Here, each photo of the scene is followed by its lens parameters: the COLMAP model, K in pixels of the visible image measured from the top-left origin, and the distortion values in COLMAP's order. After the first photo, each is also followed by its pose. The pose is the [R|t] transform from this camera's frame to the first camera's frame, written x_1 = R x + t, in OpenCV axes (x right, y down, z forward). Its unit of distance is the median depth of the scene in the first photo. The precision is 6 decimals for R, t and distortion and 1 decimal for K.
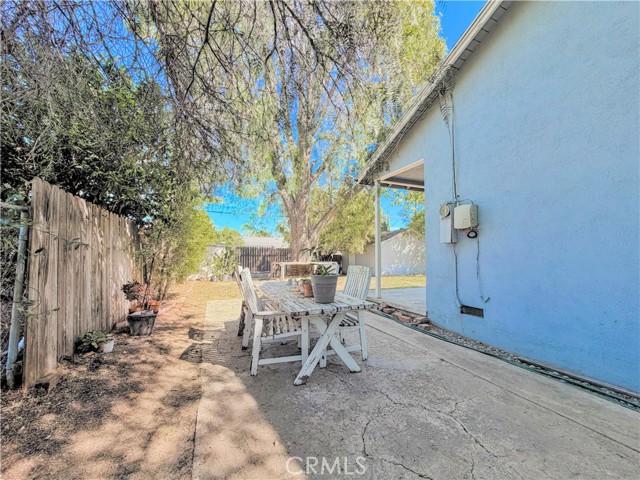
lens RADIAL K [[257.0, 0, 320.9], [0, 257.0, 245.3], [0, 0, 1]] dist [0.000185, 0.000333]
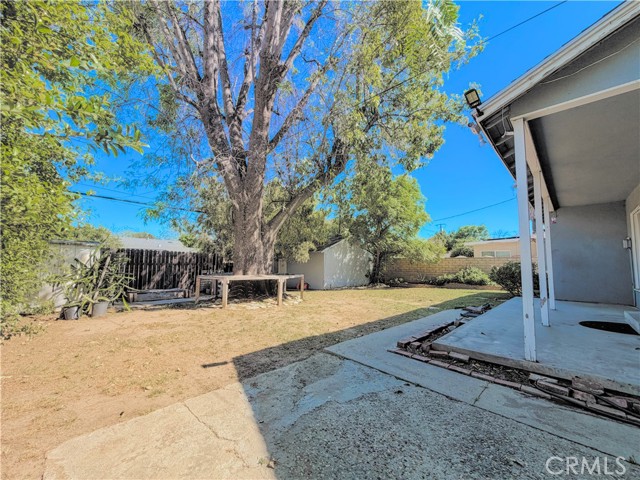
lens RADIAL K [[257.0, 0, 317.9], [0, 257.0, 241.0], [0, 0, 1]] dist [0.000185, 0.000333]
pose [[0.928318, 0.040796, 0.369541, -0.153121], [-0.022767, 0.998334, -0.053020, 0.010992], [-0.371088, 0.040806, 0.927701, 0.339698]]
